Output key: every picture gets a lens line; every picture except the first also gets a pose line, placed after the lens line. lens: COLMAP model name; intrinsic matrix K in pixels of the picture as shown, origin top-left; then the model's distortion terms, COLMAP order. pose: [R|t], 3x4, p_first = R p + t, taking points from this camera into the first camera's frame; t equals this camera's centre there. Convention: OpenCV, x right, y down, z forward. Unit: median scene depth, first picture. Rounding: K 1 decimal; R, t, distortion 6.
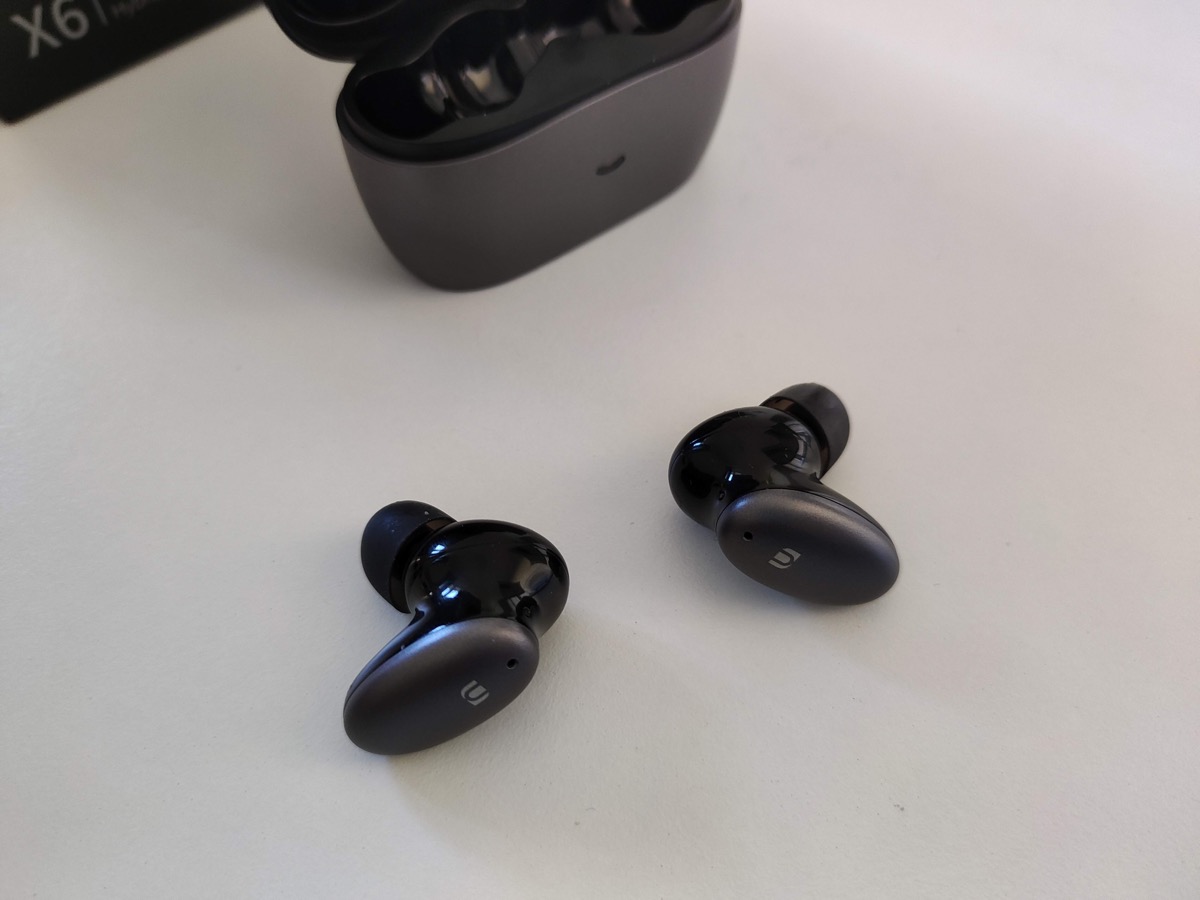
lens RADIAL K [[992.8, 0, 600.0], [0, 992.8, 450.0], [0, 0, 1]] dist [-0.007128, -0.013259]
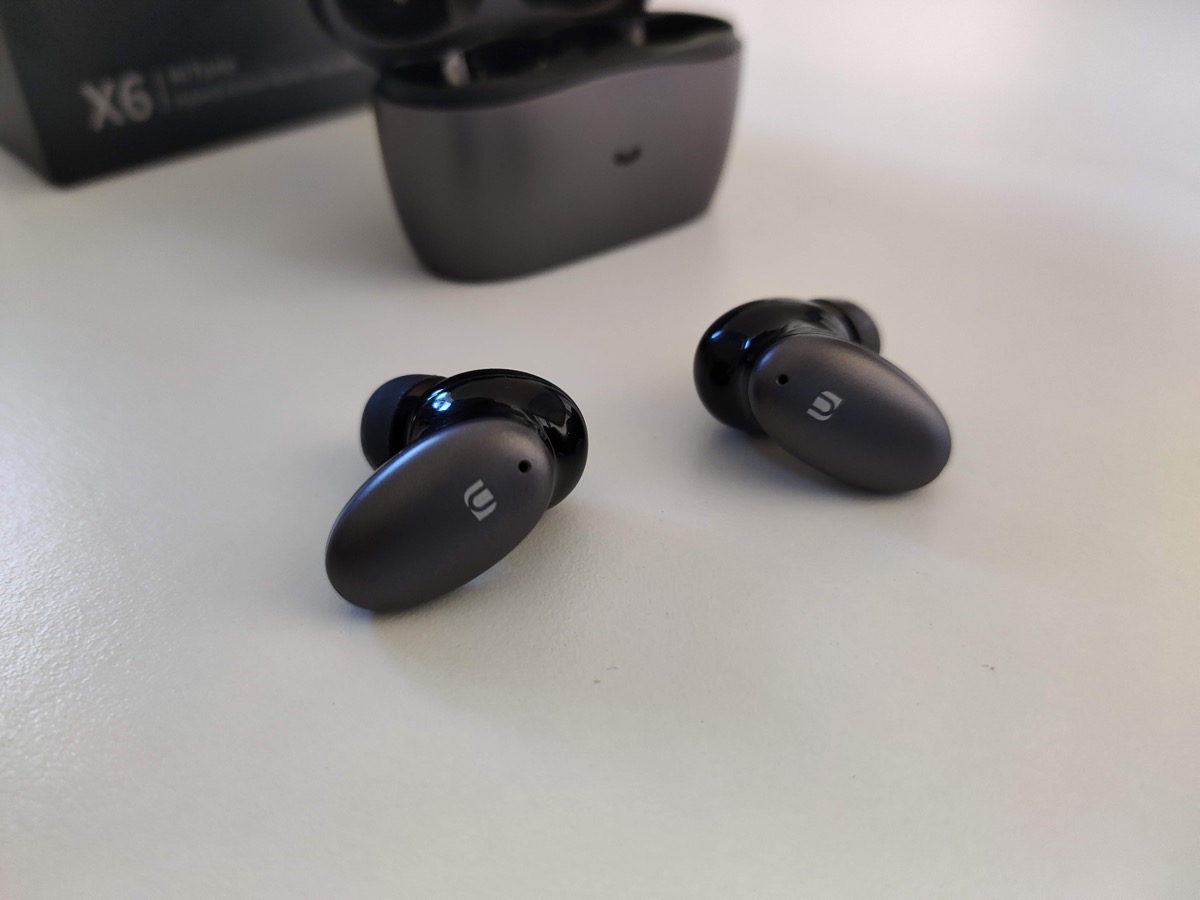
lens RADIAL K [[992.8, 0, 600.0], [0, 992.8, 450.0], [0, 0, 1]] dist [-0.007128, -0.013259]
pose [[0.999964, -0.001678, -0.008355, -0.012824], [-0.001415, 0.934116, -0.356966, 0.473760], [0.008403, 0.356964, 0.934080, 0.160073]]
